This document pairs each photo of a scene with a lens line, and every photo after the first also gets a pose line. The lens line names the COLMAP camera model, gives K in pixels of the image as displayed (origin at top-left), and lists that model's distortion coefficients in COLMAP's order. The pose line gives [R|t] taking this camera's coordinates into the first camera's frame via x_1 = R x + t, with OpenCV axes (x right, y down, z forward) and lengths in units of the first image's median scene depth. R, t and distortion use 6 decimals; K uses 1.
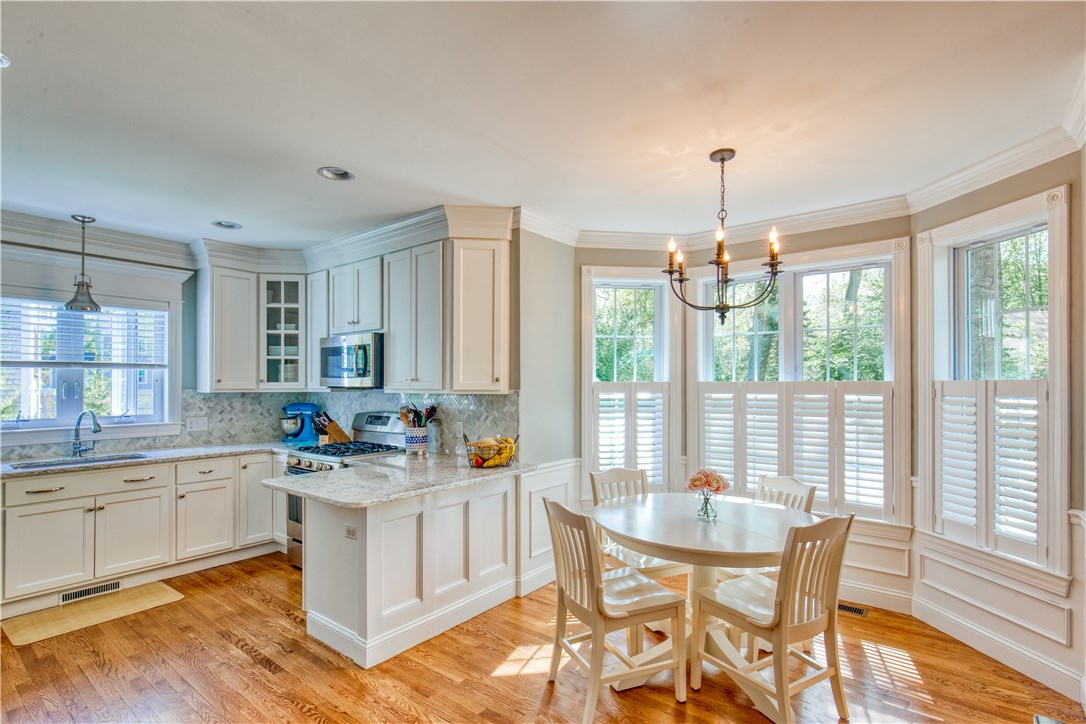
lens RADIAL K [[523.7, 0, 542.8], [0, 523.7, 384.8], [0, 0, 1]] dist [-0.000159, 0.000557]
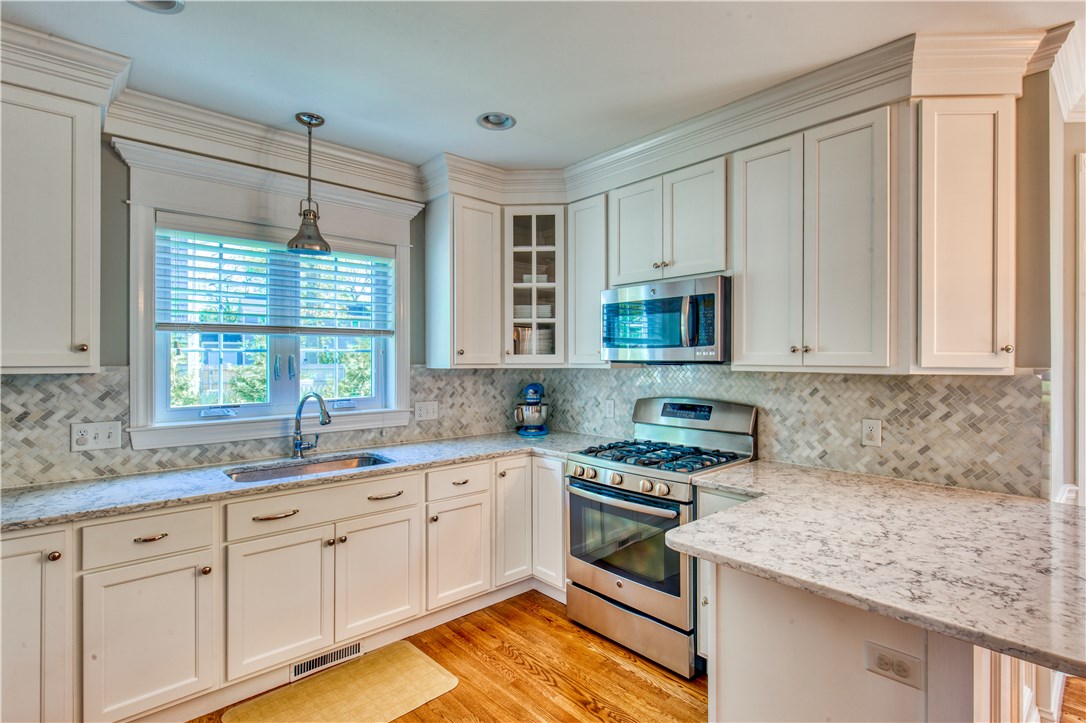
lens RADIAL K [[530.7, 0, 554.3], [0, 530.7, 365.4], [0, 0, 1]] dist [0.002333, -0.000480]
pose [[0.986507, 0.004303, -0.163662, -0.387989], [-0.002706, 0.999947, 0.009980, 0.002636], [0.163696, -0.009403, 0.986466, 0.311096]]
